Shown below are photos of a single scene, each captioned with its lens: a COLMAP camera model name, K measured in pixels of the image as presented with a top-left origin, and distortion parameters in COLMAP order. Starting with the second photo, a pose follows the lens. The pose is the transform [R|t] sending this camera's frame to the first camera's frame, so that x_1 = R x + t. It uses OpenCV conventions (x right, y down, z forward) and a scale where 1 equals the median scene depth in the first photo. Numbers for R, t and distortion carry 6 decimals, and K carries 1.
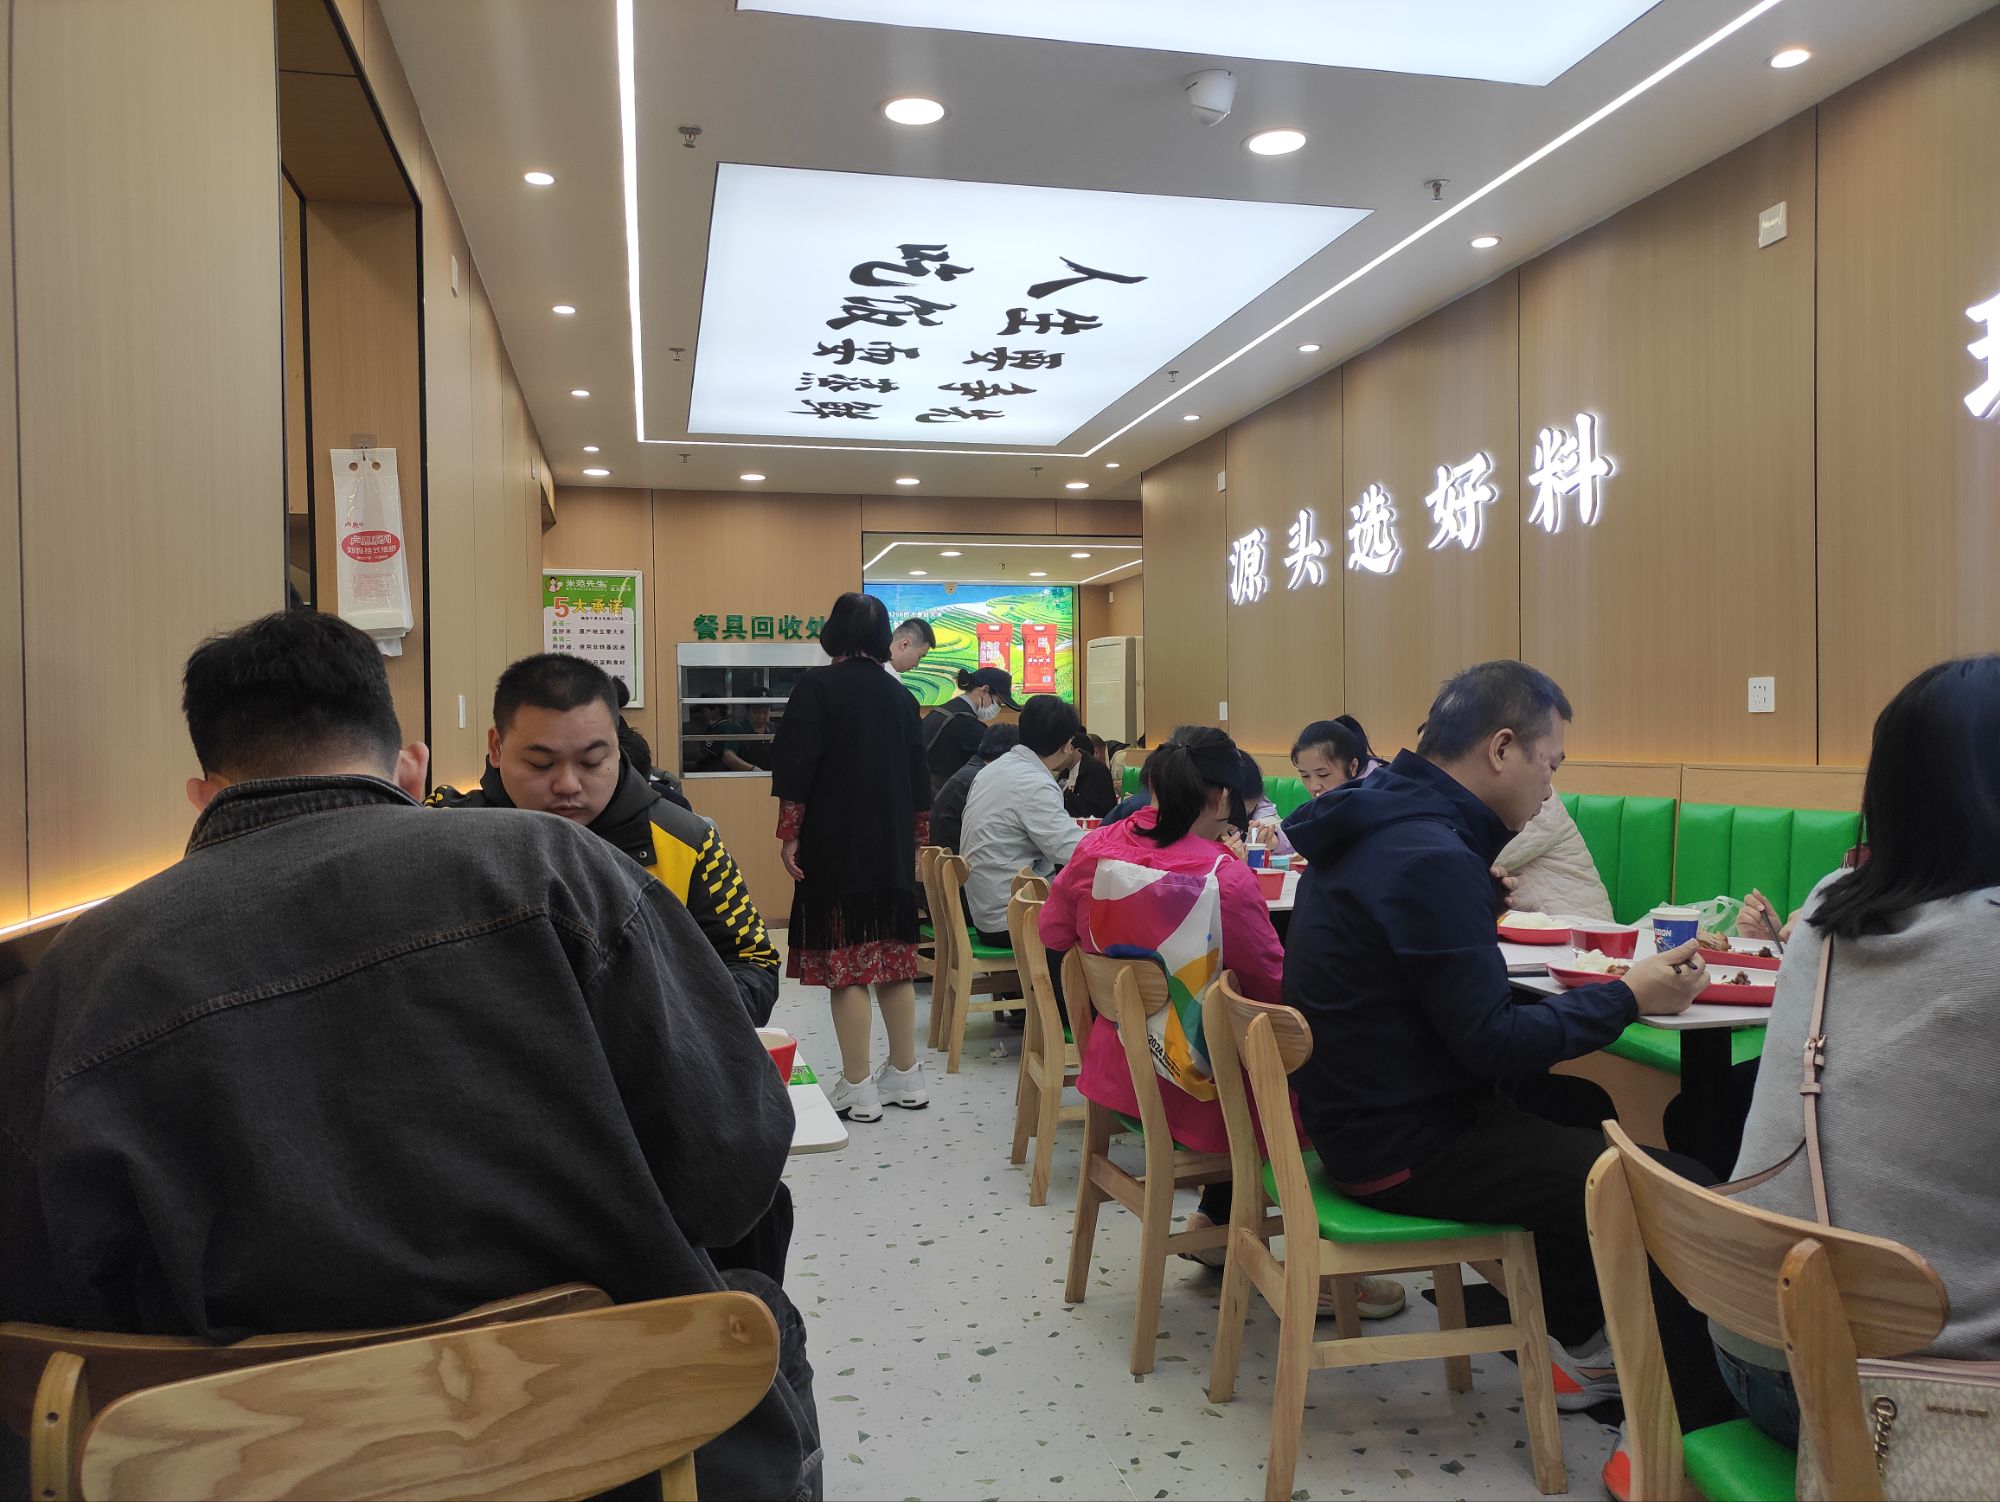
lens RADIAL K [[1472.4, 0, 1000.0], [0, 1472.4, 751.0], [0, 0, 1]] dist [0.060229, -0.059384]
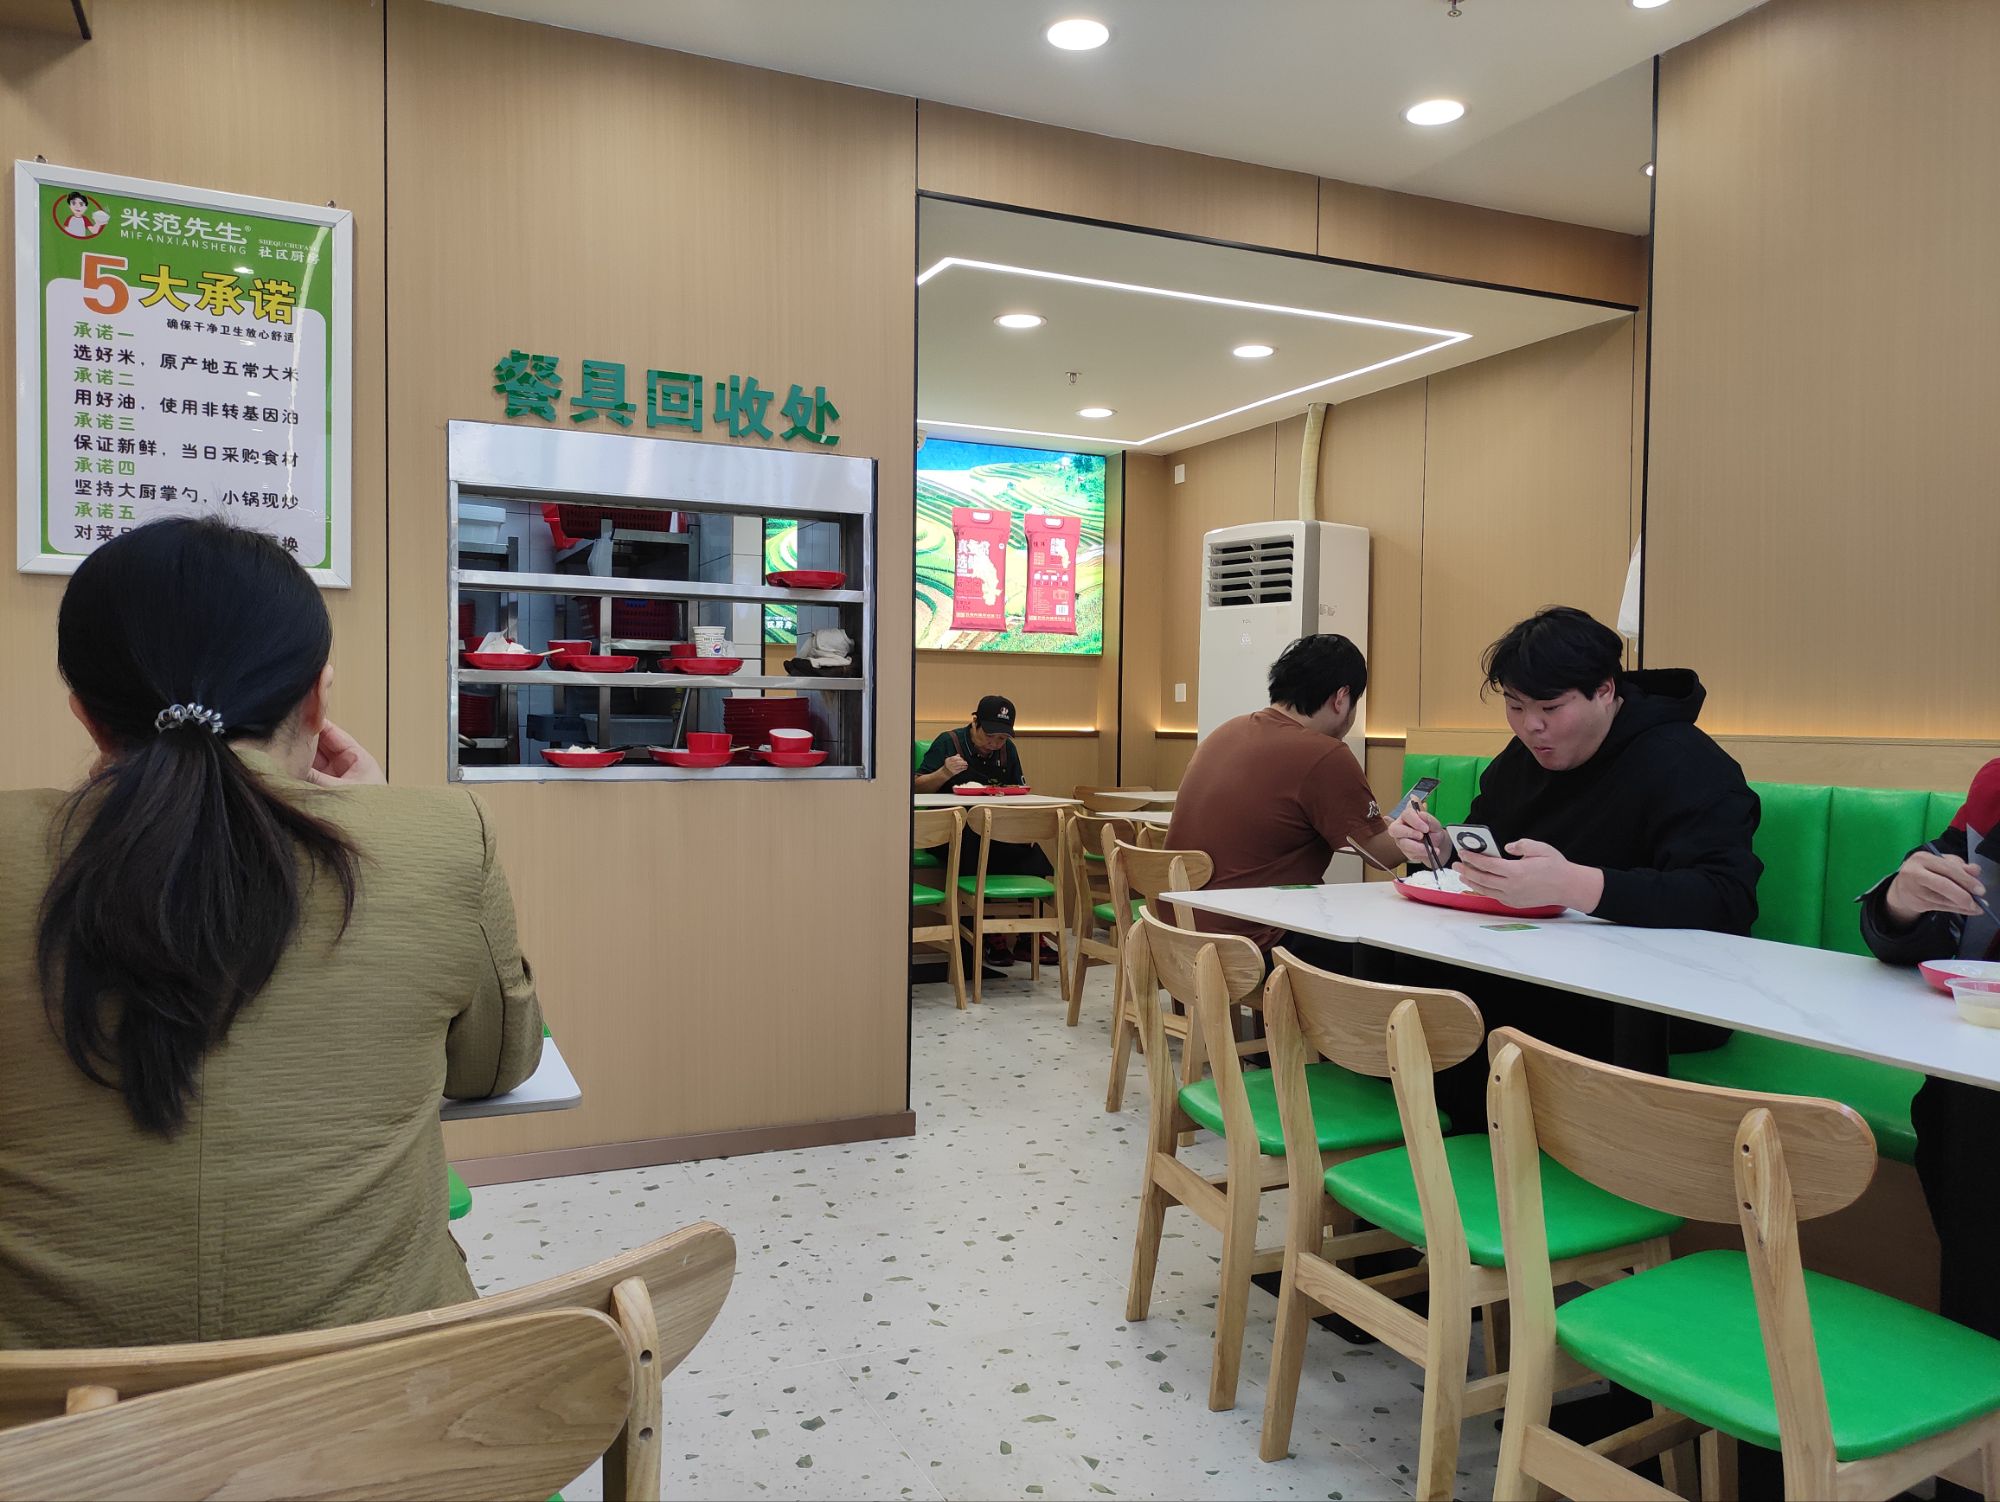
lens RADIAL K [[1472.4, 0, 1000.0], [0, 1472.4, 751.0], [0, 0, 1]] dist [0.060229, -0.059384]
pose [[0.980416, 0.021142, 0.195799, -0.151185], [-0.023474, 0.999678, 0.009594, 0.004159], [-0.195533, -0.014002, 0.980597, 0.592203]]
